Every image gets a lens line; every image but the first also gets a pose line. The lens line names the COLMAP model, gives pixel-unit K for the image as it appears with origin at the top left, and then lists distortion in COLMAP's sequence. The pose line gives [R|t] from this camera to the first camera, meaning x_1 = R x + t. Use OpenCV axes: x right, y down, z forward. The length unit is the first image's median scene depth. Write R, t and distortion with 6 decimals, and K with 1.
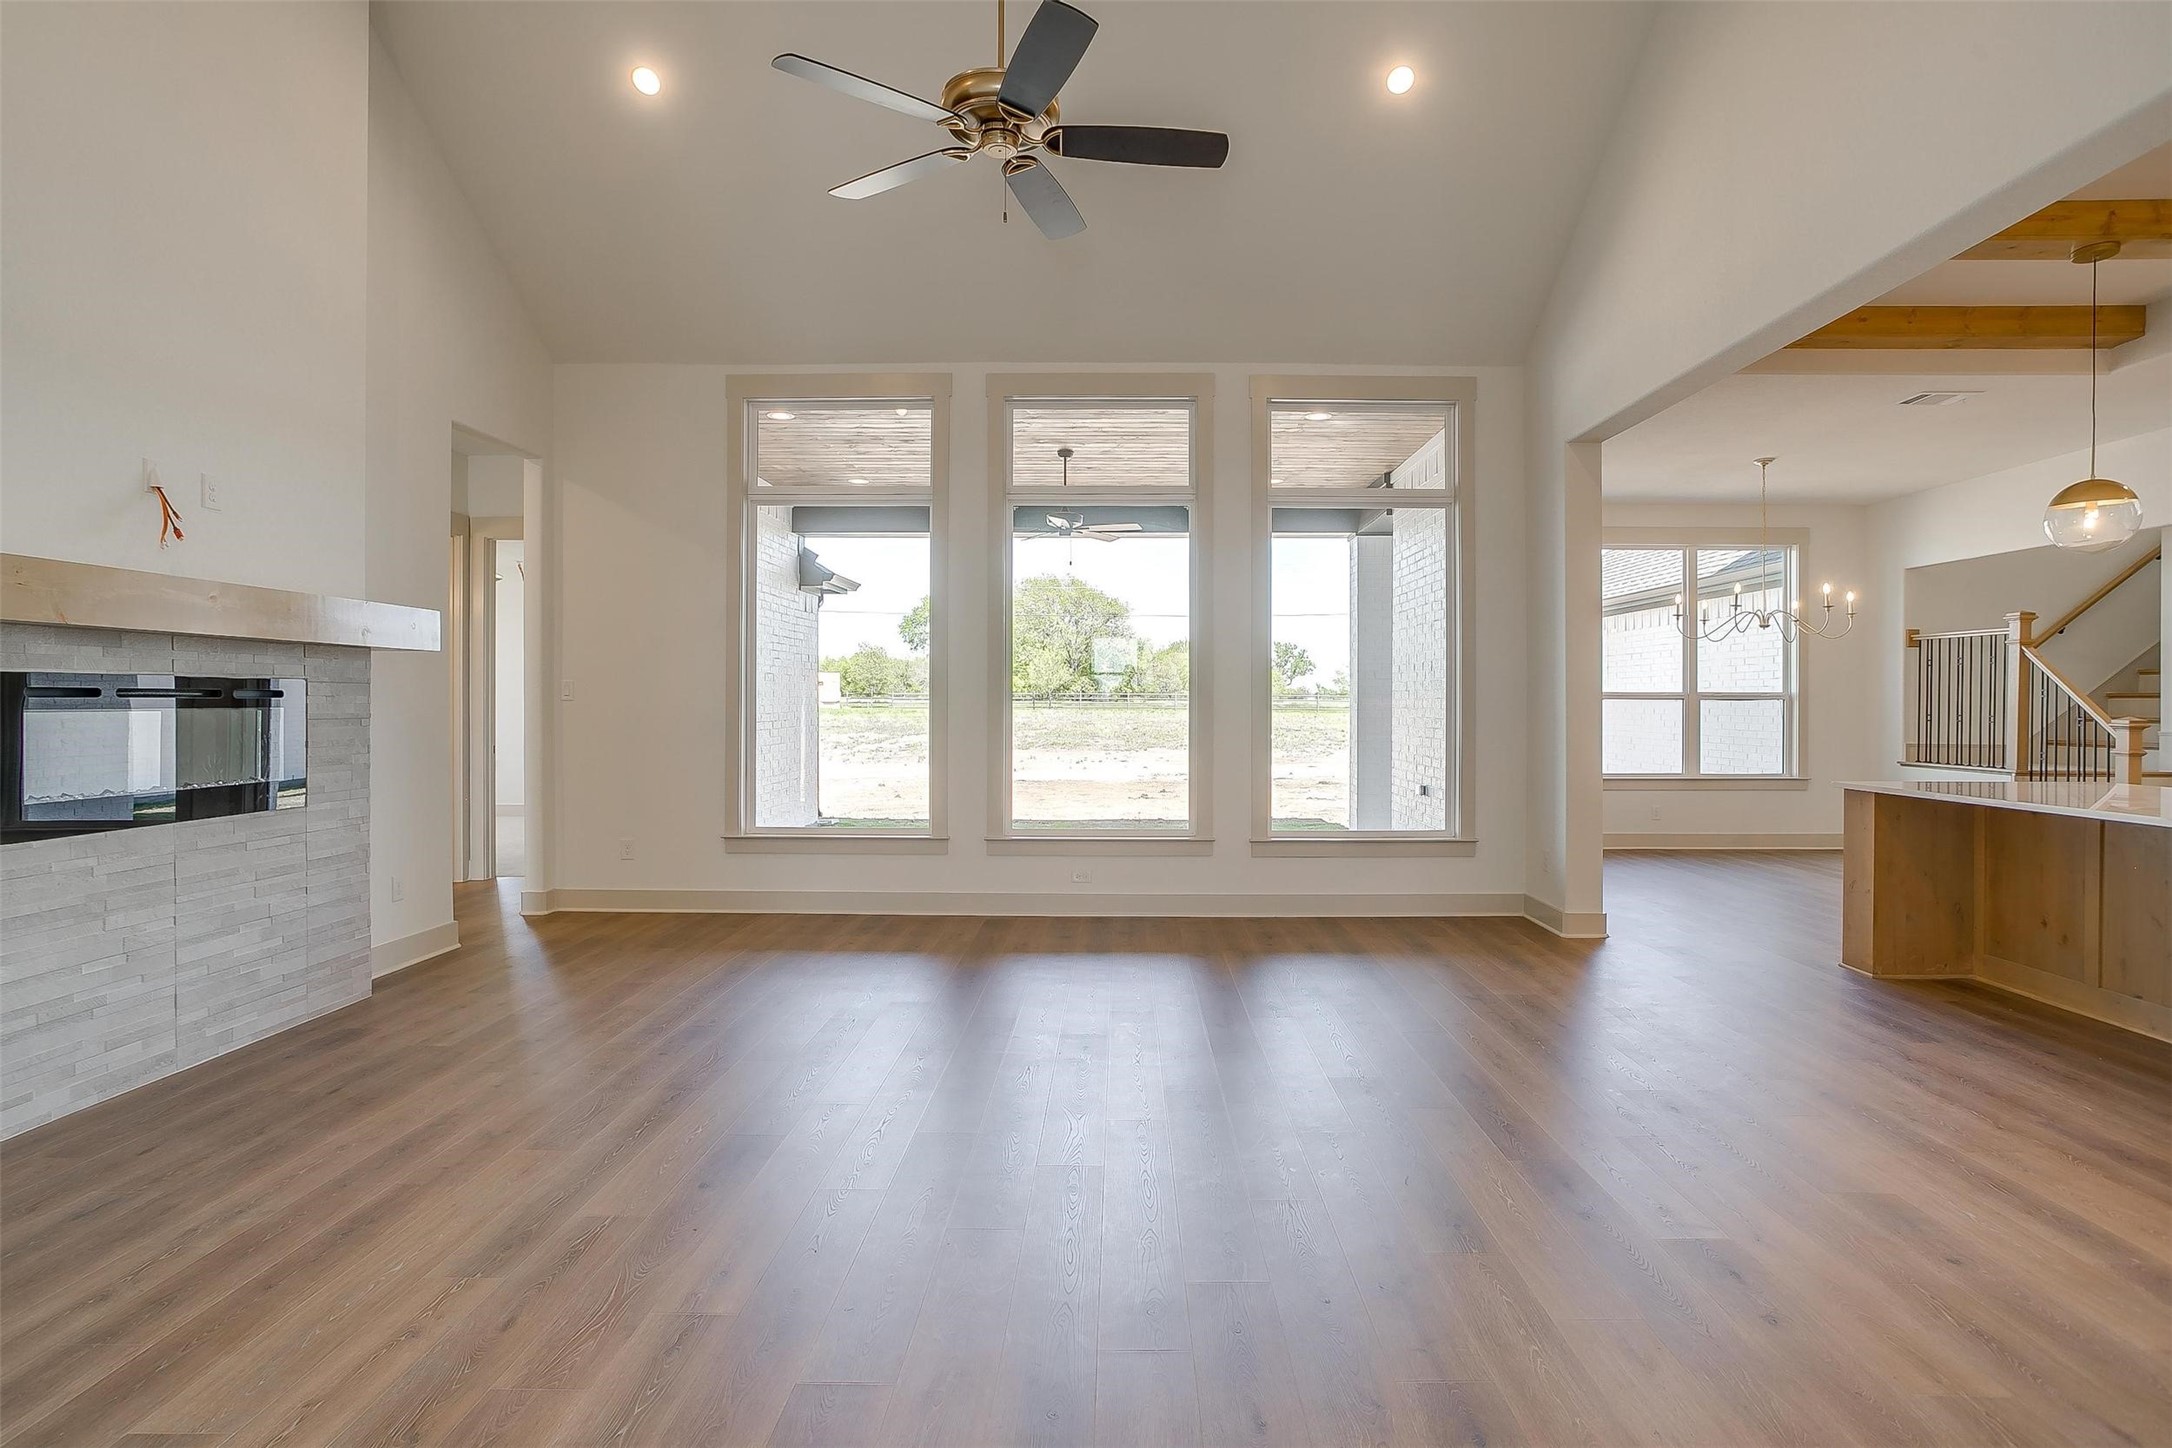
lens RADIAL K [[1057.8, 0, 1099.1], [0, 1057.8, 704.3], [0, 0, 1]] dist [-0.030837, 0.013759]
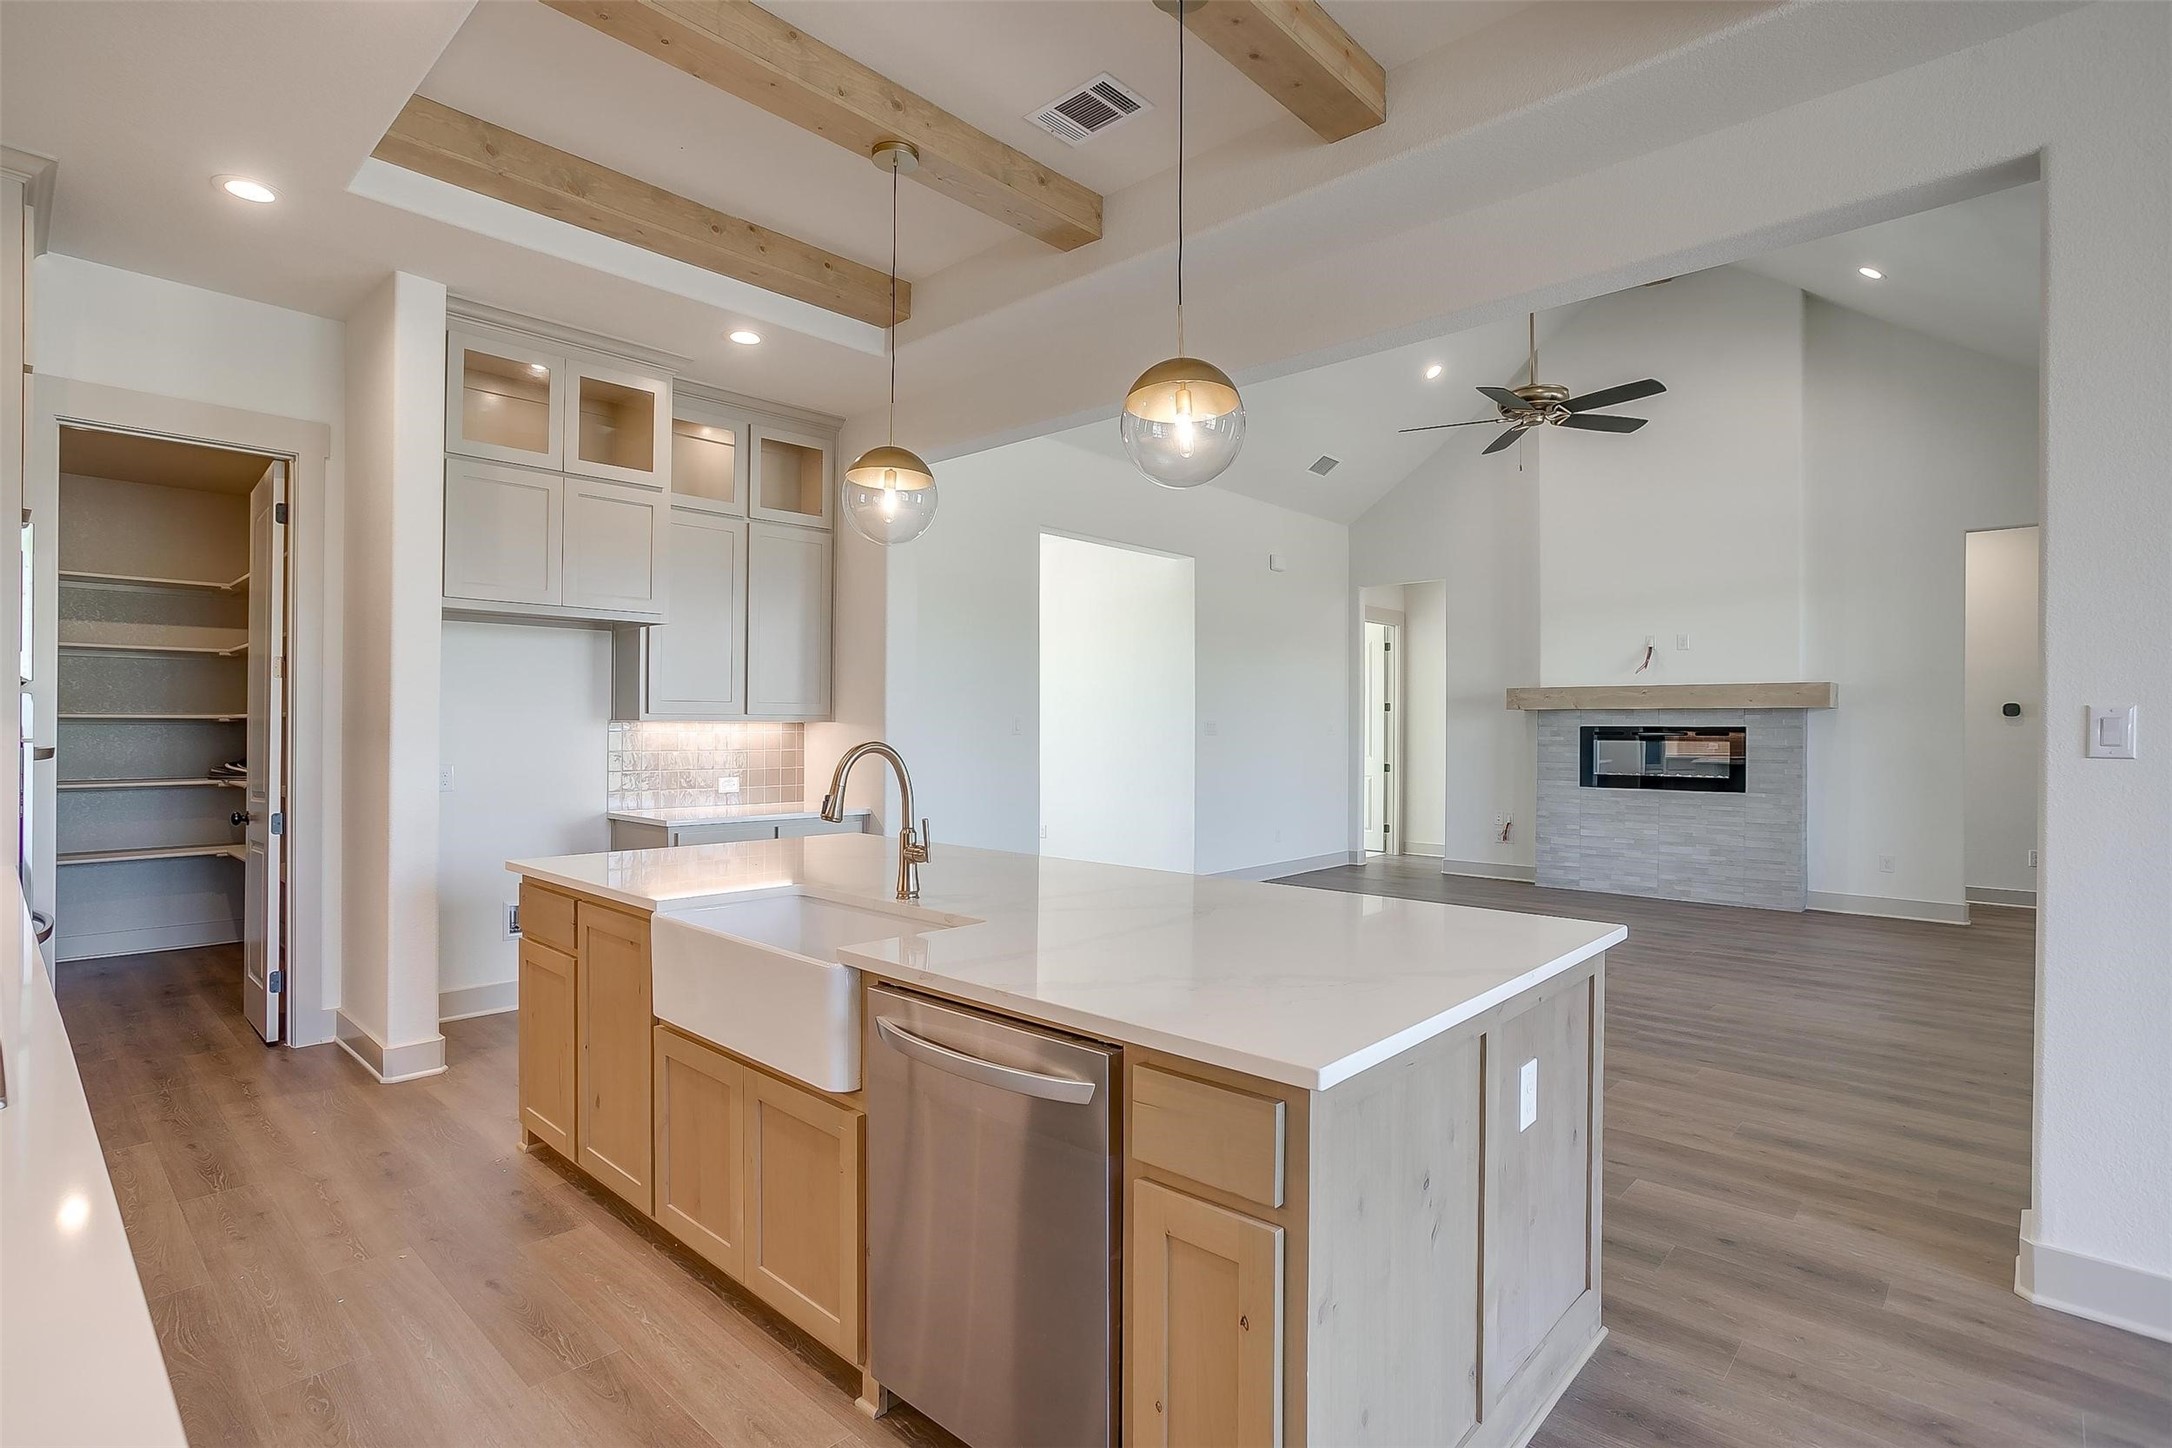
lens RADIAL K [[1057.8, 0, 1079.7], [0, 1057.8, 732.4], [0, 0, 1]] dist [-0.030837, 0.013759]
pose [[-0.667276, -0.002479, -0.744807, 0.952833], [-0.009119, 0.999947, 0.004841, -0.007364], [0.744755, 0.010022, -0.667263, 0.890185]]
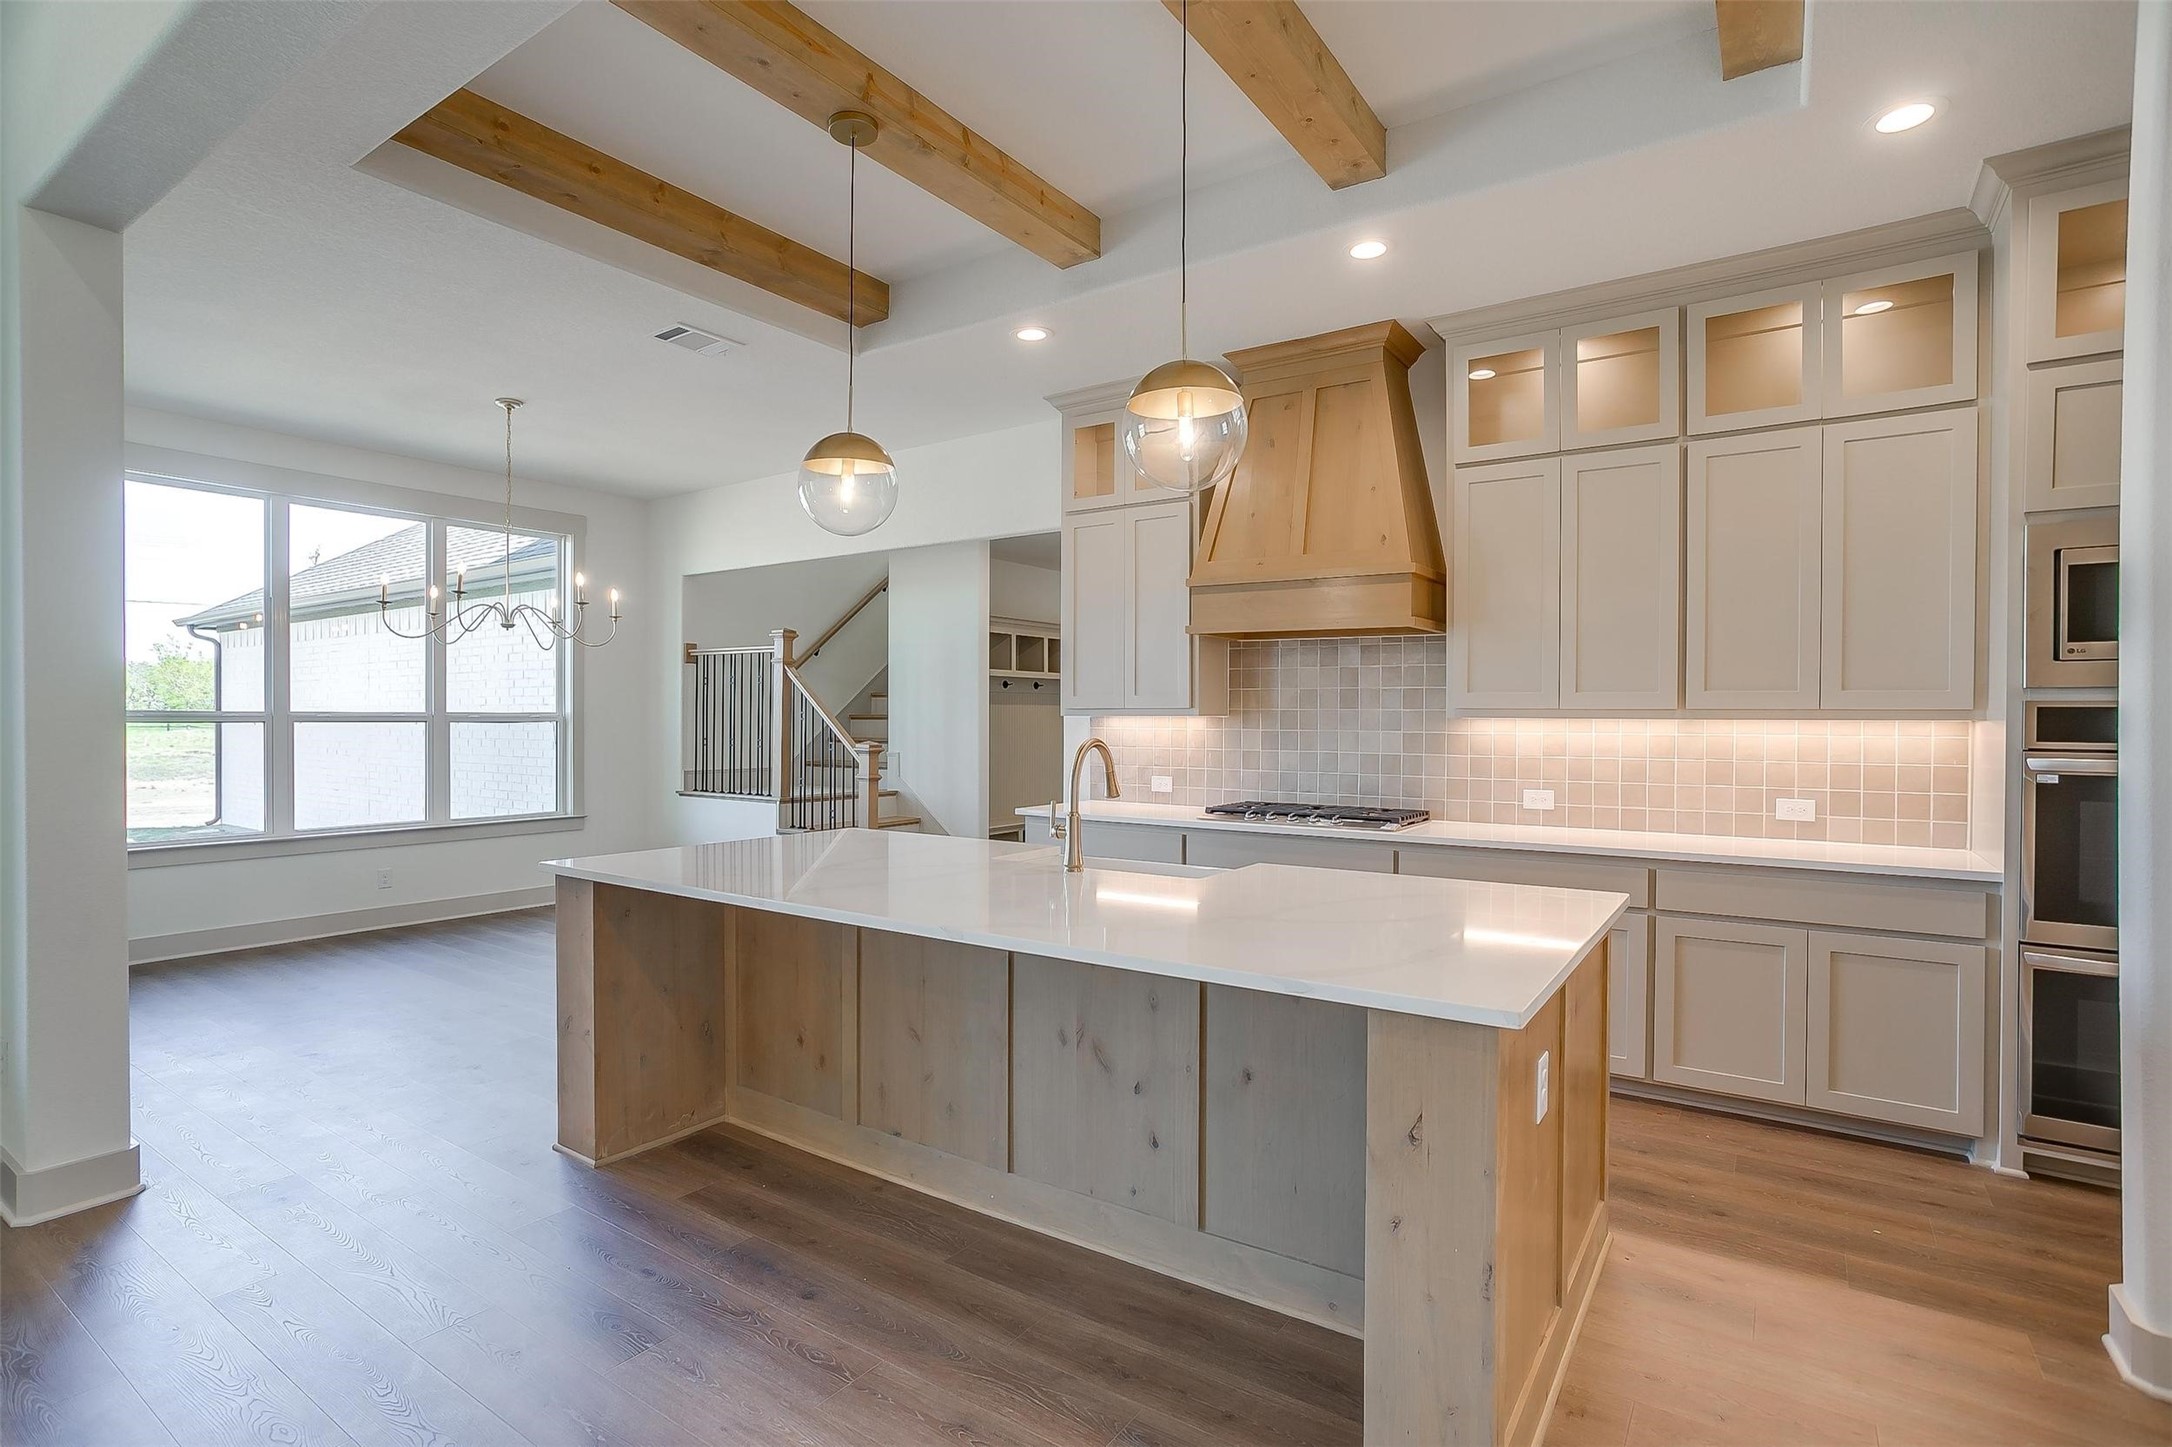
lens RADIAL K [[1057.8, 0, 1078.4], [0, 1057.8, 718.0], [0, 0, 1]] dist [-0.030837, 0.013759]
pose [[0.549763, -0.002037, 0.835318, 0.275410], [0.001509, 0.999998, 0.001445, -0.011348], [-0.835320, 0.000466, 0.549765, 0.297009]]
